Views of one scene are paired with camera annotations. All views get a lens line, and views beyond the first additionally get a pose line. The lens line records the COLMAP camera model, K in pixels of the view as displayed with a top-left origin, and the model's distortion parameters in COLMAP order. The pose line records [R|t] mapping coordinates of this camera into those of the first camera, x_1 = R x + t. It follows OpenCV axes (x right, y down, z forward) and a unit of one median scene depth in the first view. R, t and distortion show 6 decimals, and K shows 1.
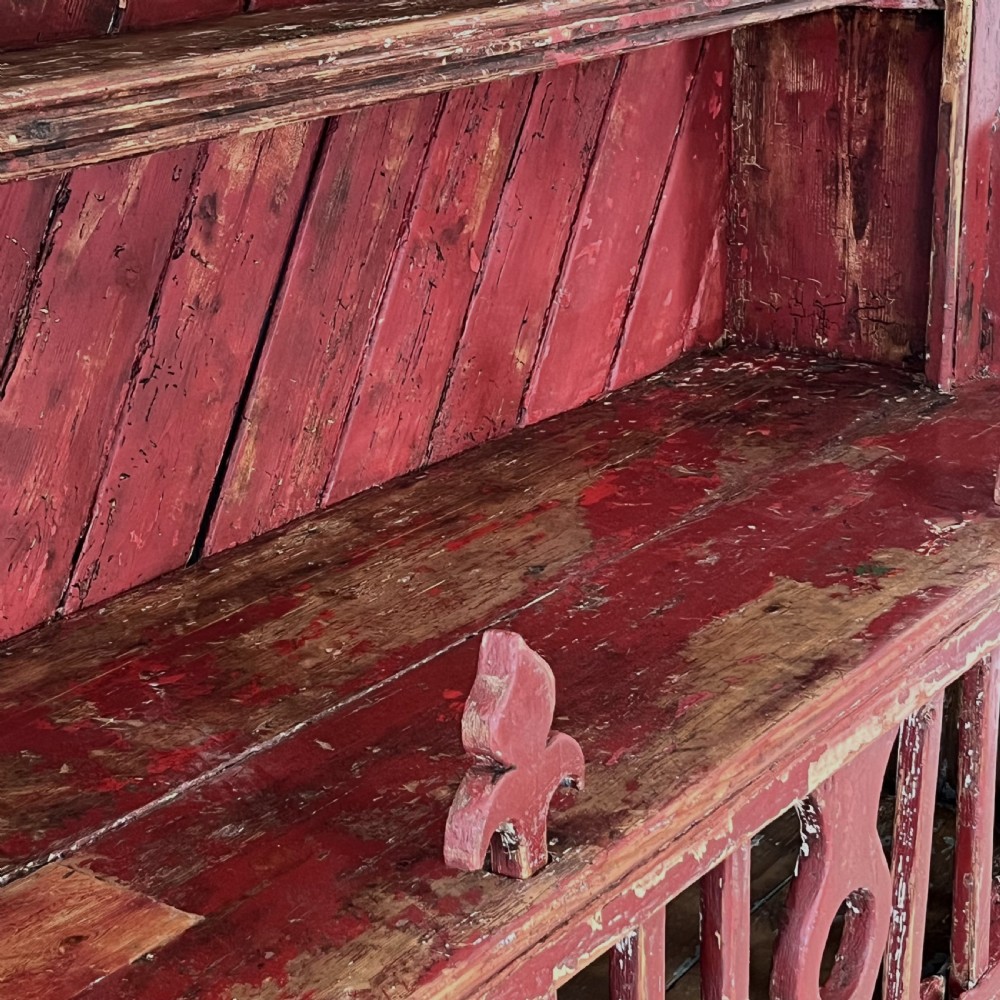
lens RADIAL K [[2121.0, 0, 502.6], [0, 2121.0, 500.1], [0, 0, 1]] dist [0.178350, -0.860178]
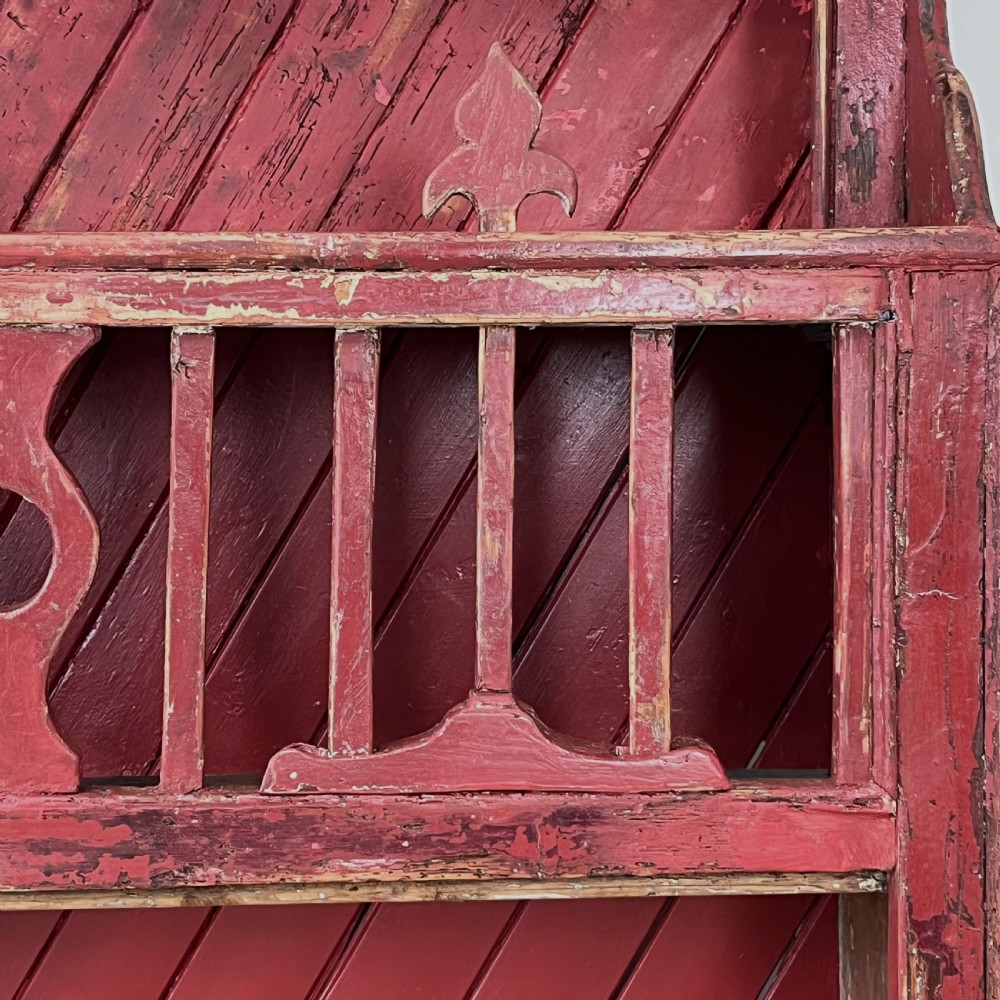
lens RADIAL K [[2121.0, 0, 502.6], [0, 2121.0, 500.1], [0, 0, 1]] dist [0.178350, -0.860178]
pose [[0.613124, 0.067205, -0.787123, 1.023555], [-0.263988, 0.956527, -0.123963, 0.232139], [0.744573, 0.283796, 0.604211, 0.529242]]
